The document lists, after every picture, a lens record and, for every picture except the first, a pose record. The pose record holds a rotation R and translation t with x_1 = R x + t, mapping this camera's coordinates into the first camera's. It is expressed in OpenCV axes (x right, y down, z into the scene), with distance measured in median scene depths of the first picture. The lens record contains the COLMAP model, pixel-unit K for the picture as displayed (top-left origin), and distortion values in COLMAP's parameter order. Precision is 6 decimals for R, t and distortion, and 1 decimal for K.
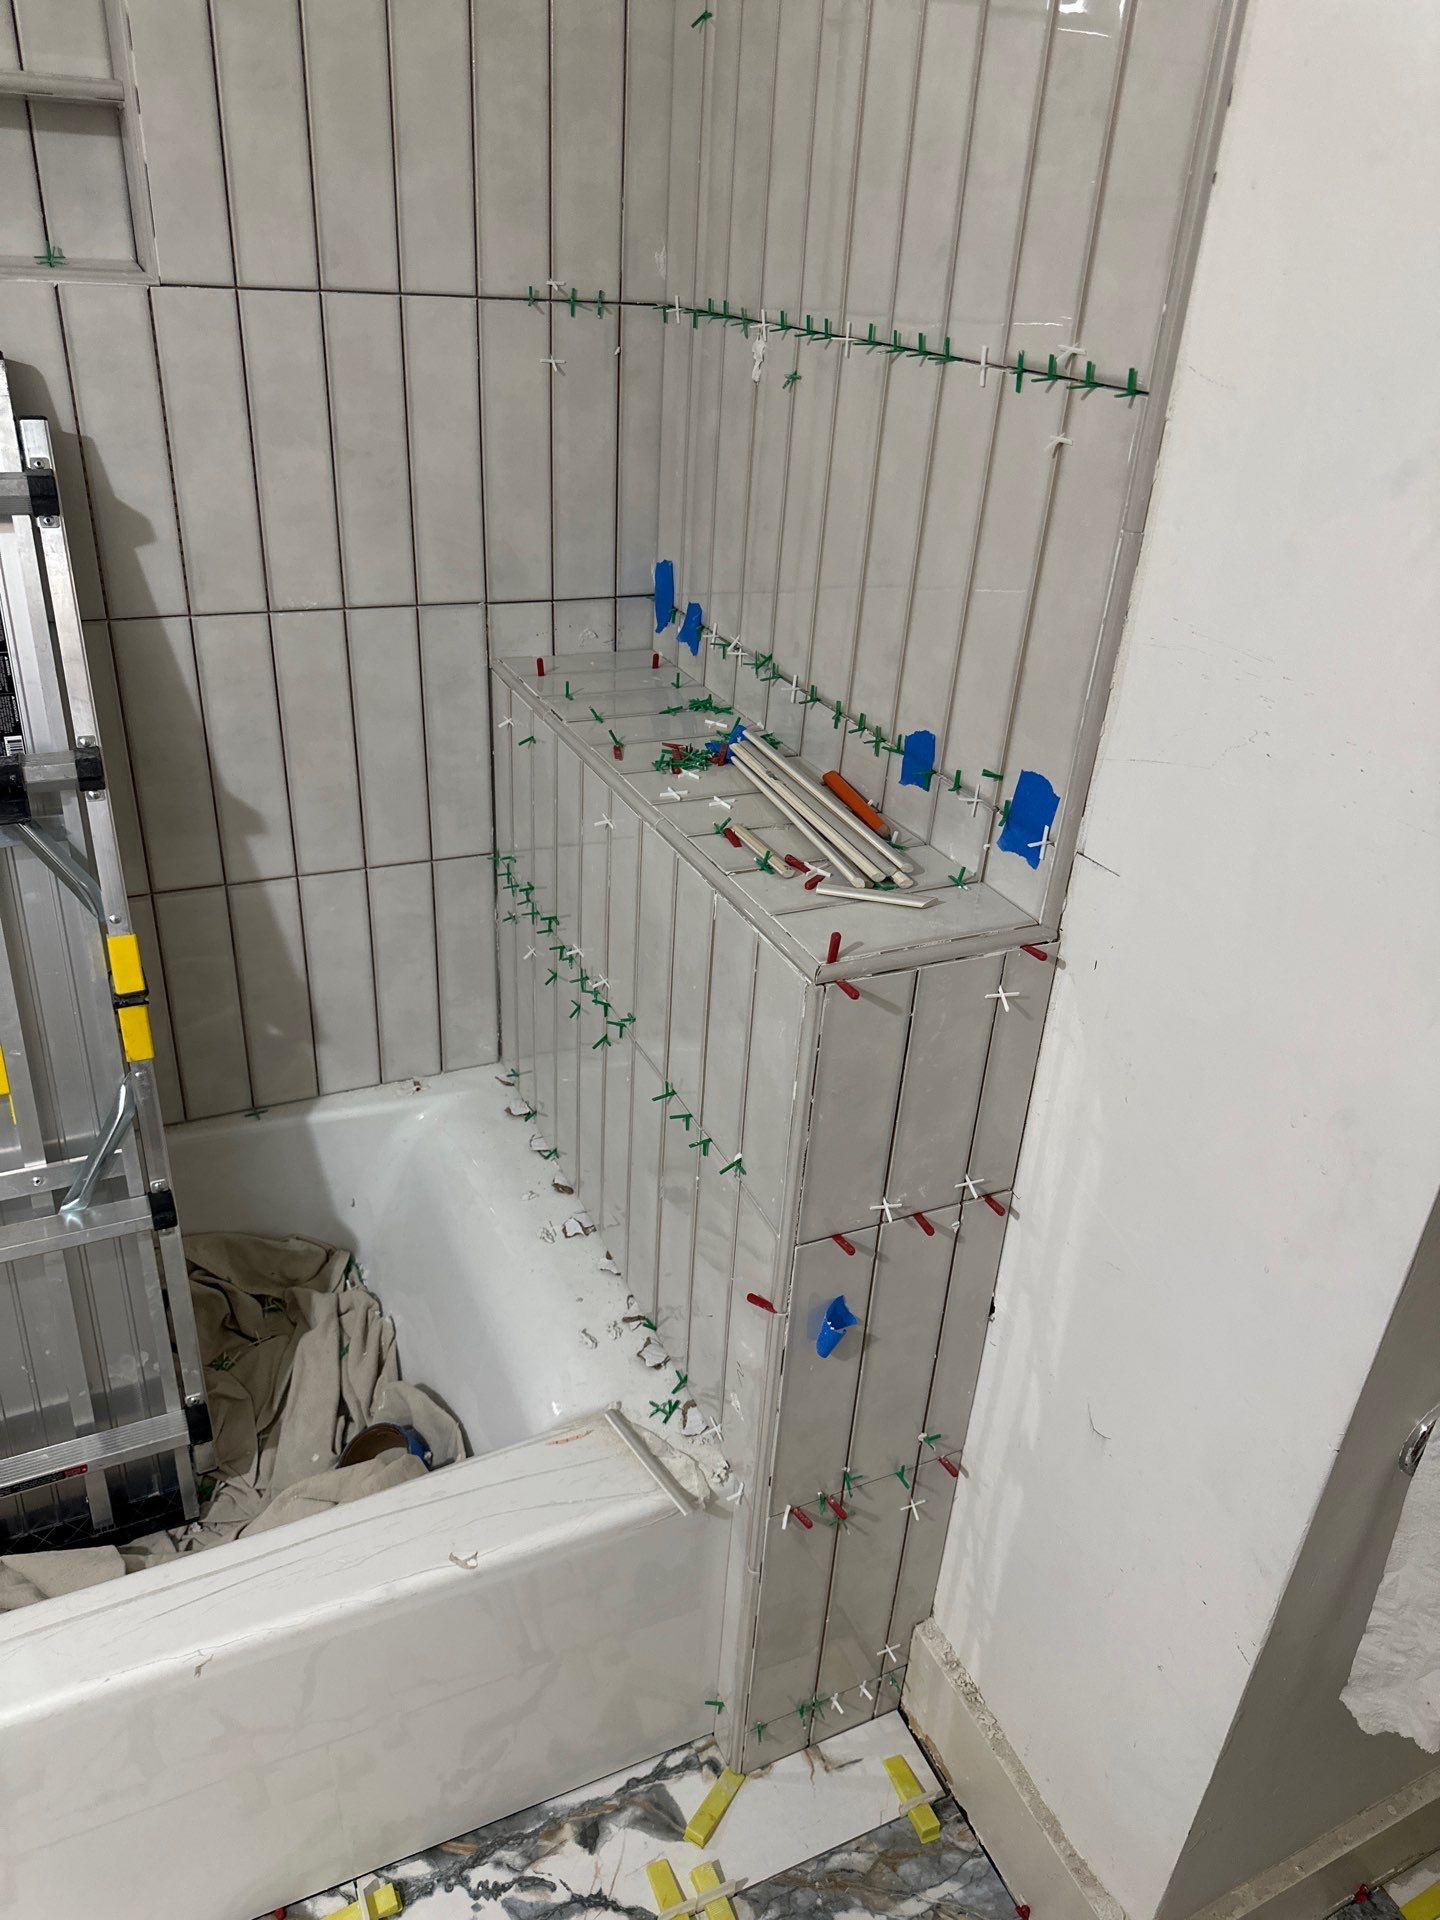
lens RADIAL K [[1348.7, 0, 724.8], [0, 1348.7, 967.3], [0, 0, 1]] dist [0.051673, -0.059485]
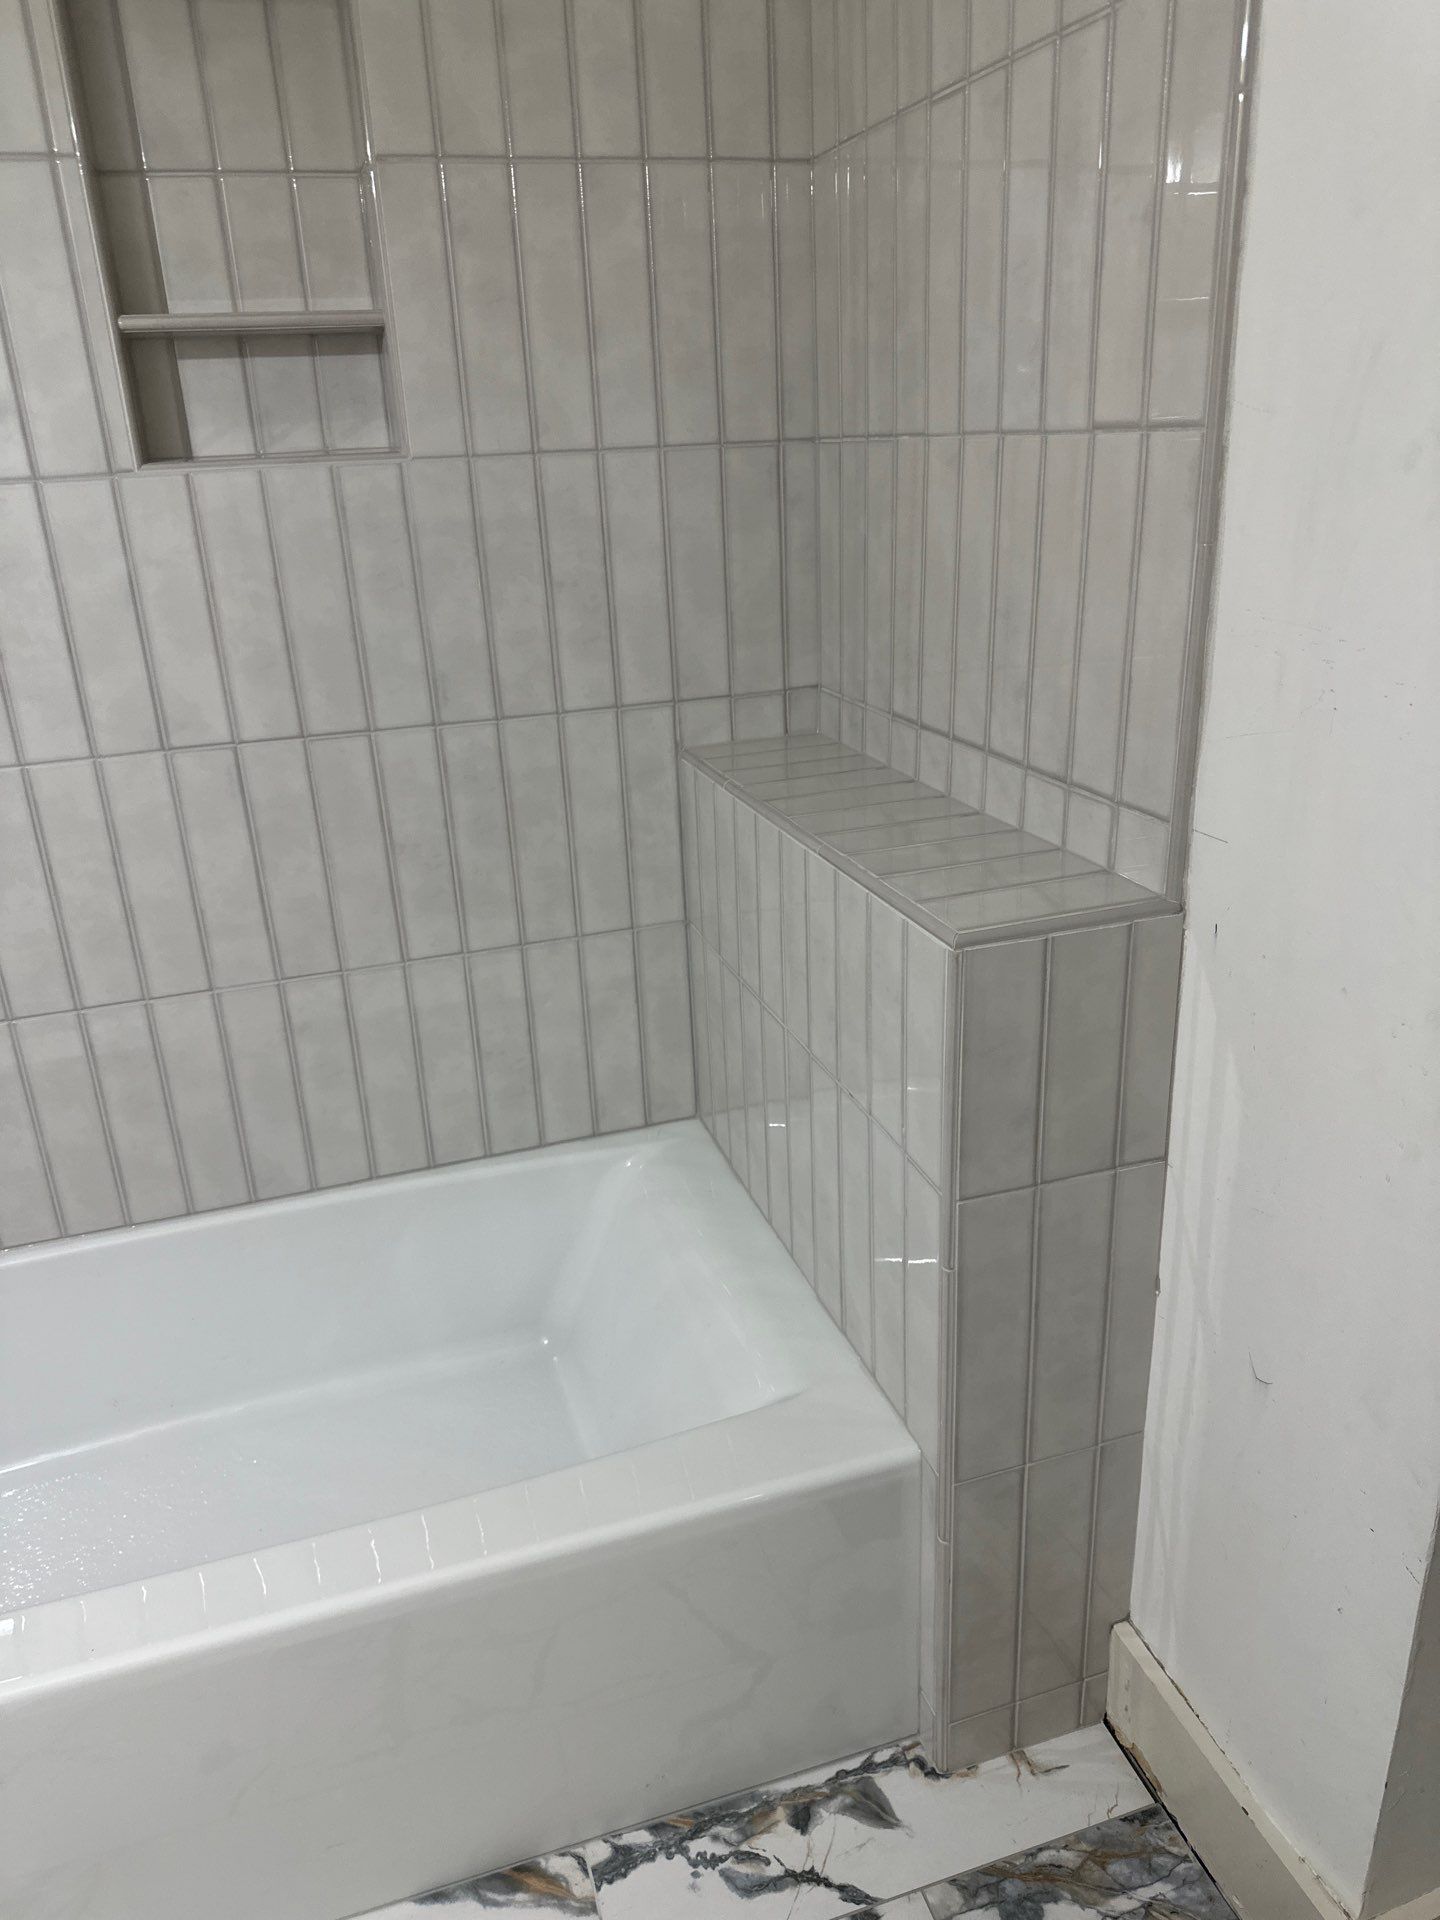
lens RADIAL K [[1348.7, 0, 720.3], [0, 1348.7, 955.7], [0, 0, 1]] dist [0.051673, -0.059485]
pose [[0.987096, -0.050219, -0.152049, 0.031658], [0.029805, 0.990576, -0.133680, 0.120827], [0.157330, 0.127423, 0.979291, -0.117212]]
